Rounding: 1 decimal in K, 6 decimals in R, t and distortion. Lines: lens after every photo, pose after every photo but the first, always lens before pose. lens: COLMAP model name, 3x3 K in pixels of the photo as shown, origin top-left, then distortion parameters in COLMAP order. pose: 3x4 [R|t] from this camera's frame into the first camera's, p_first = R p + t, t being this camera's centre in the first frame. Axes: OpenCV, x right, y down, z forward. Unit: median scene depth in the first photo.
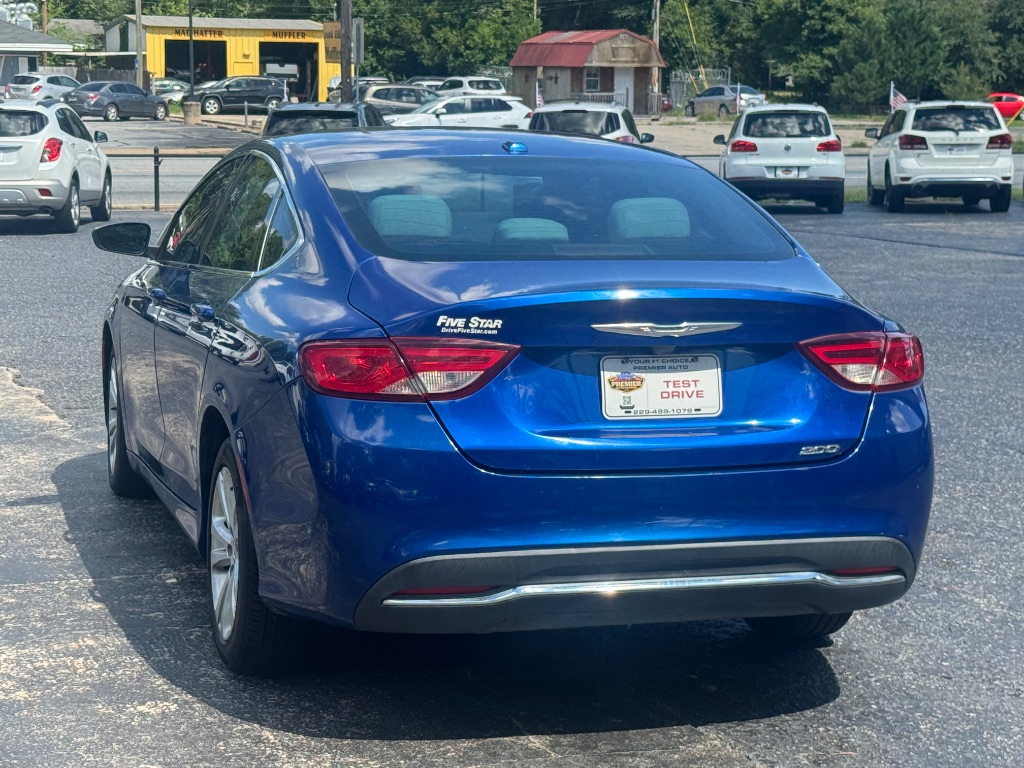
lens RADIAL K [[2016.3, 0, 512.0], [0, 2016.3, 384.0], [0, 0, 1]] dist [0.210219, -0.466465]
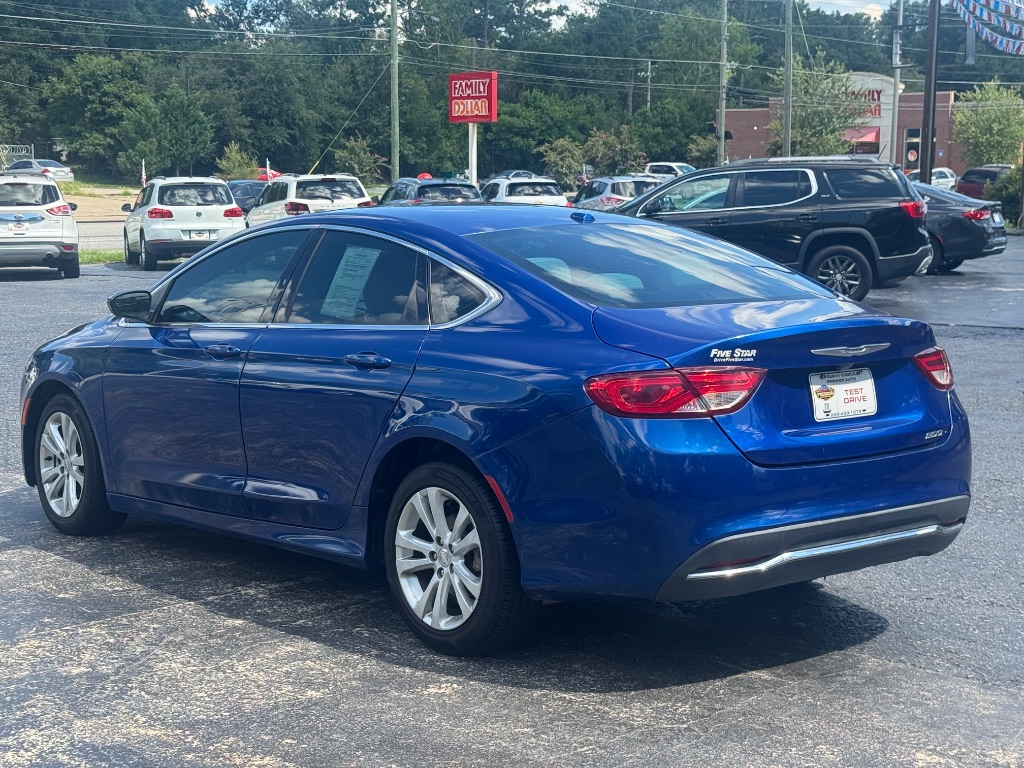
lens RADIAL K [[1714.8, 0, 512.0], [0, 1714.8, 384.0], [0, 0, 1]] dist [0.137352, -0.021164]
pose [[0.918491, -0.059291, 0.390972, -0.493229], [0.065709, 0.997834, -0.003047, -0.014269], [-0.389945, 0.028489, 0.920398, 0.039209]]
